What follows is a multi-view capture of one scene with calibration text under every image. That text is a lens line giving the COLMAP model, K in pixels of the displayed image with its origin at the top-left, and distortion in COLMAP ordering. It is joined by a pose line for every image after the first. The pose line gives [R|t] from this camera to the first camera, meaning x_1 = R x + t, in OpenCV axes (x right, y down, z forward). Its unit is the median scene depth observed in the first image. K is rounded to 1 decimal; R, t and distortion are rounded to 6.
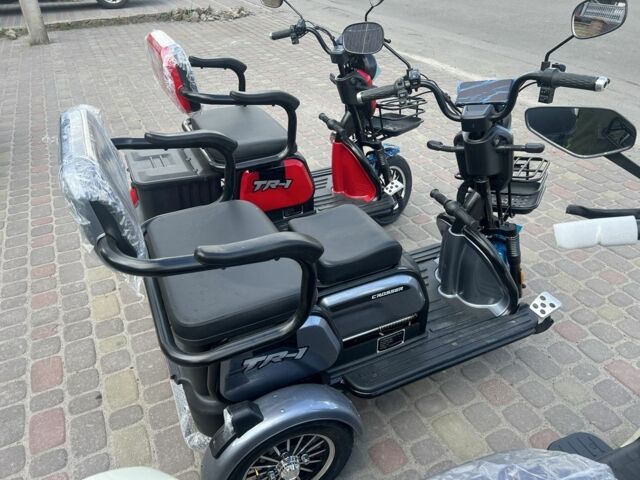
lens RADIAL K [[476.8, 0, 322.1], [0, 476.8, 243.9], [0, 0, 1]] dist [0.014784, -0.001016]
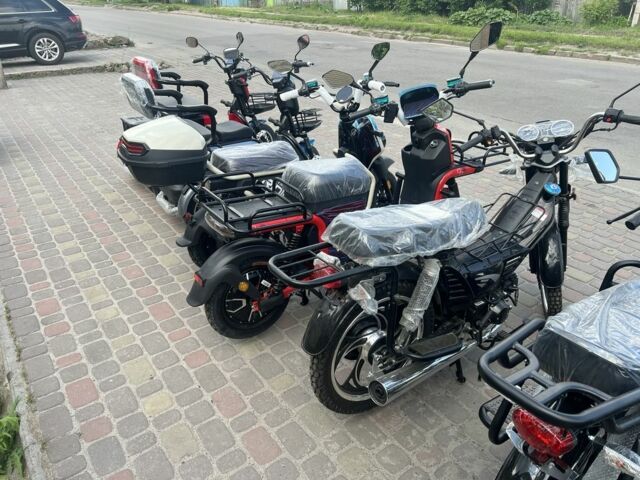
lens RADIAL K [[476.8, 0, 320.0], [0, 476.8, 235.7], [0, 0, 1]] dist [0.014784, -0.001016]
pose [[0.985994, -0.070050, 0.151359, 0.063616], [0.087943, 0.989470, -0.114956, 0.562009], [-0.141712, 0.126657, 0.981772, -0.941691]]
